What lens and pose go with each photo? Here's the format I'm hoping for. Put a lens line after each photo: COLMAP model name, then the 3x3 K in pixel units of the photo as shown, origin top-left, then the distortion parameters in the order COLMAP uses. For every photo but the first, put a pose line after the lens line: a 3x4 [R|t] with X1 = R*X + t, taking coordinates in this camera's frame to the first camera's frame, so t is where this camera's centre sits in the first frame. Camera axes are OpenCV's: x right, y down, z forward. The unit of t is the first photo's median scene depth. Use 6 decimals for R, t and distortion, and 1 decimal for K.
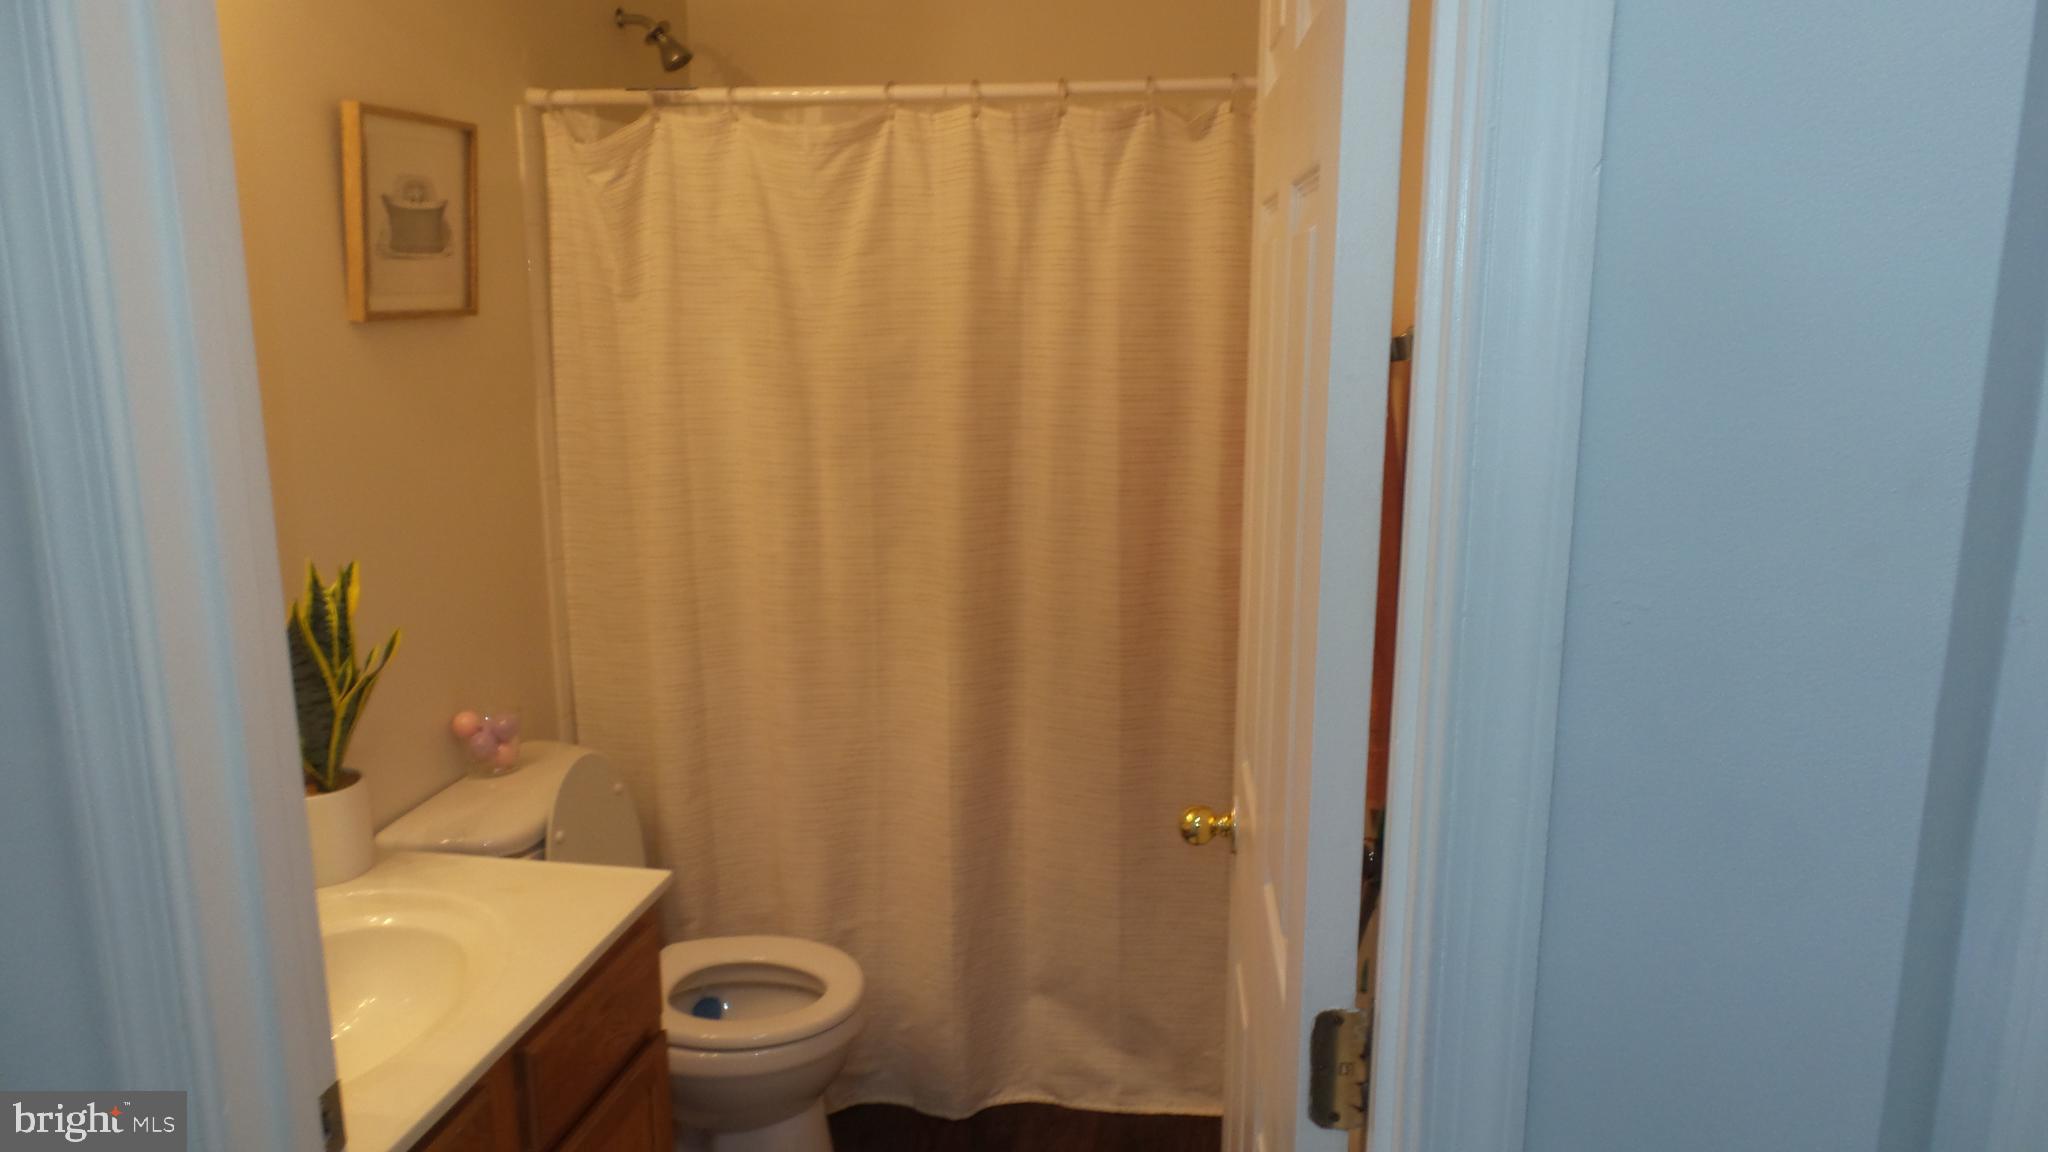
lens RADIAL K [[1407.3, 0, 1026.8], [0, 1407.3, 582.9], [0, 0, 1]] dist [-0.008578, 0.002032]
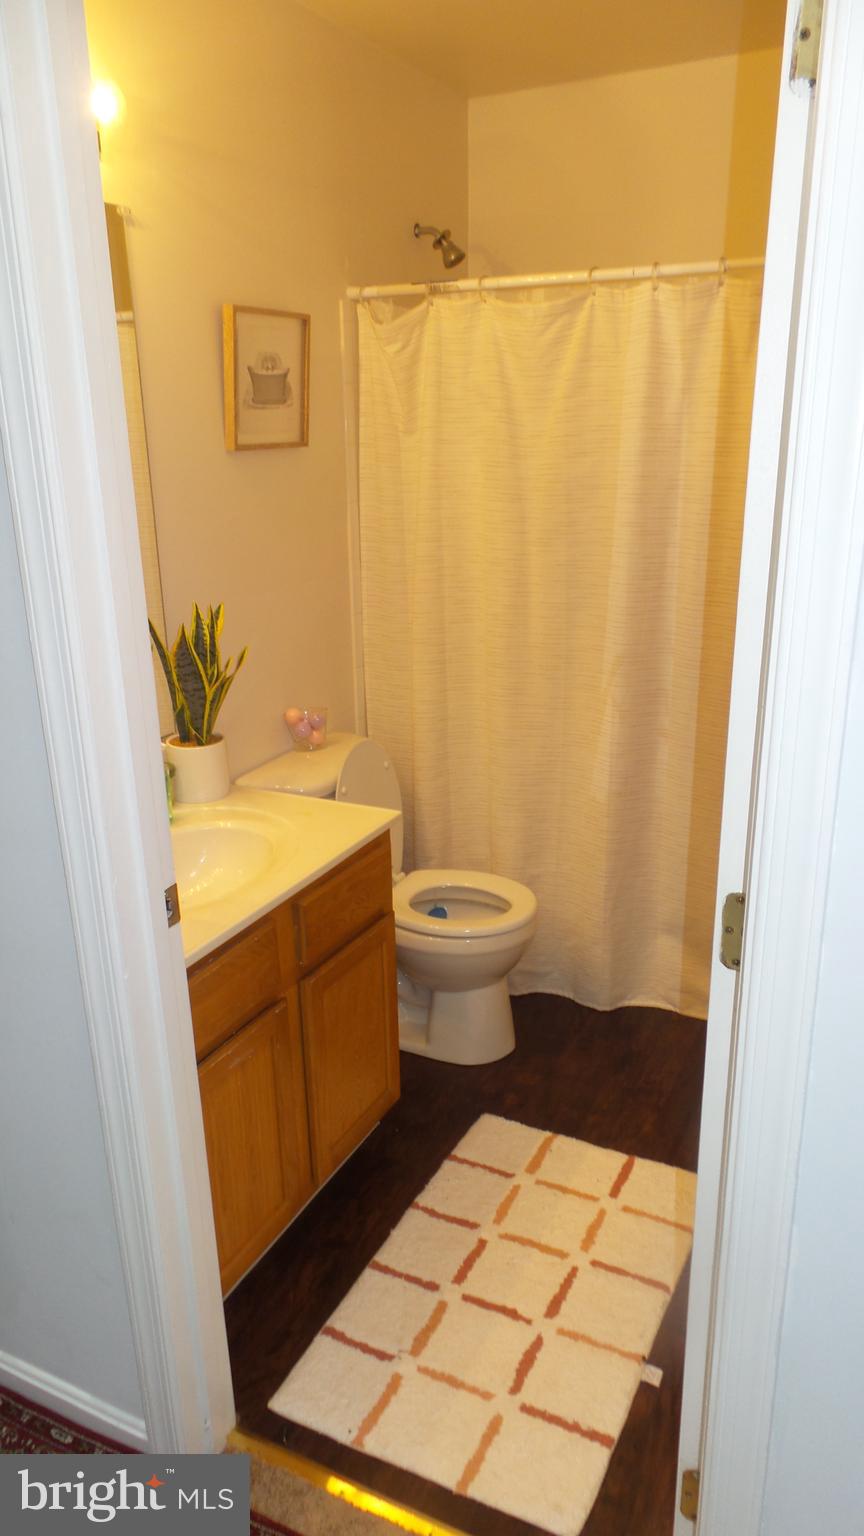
lens RADIAL K [[1055.5, 0, 429.4], [0, 1055.5, 767.8], [0, 0, 1]] dist [-0.008578, 0.002032]
pose [[0.955466, 0.072584, -0.286035, 0.077160], [-0.041710, 0.992765, 0.112594, 0.018088], [0.292138, -0.095649, 0.951581, -0.067520]]
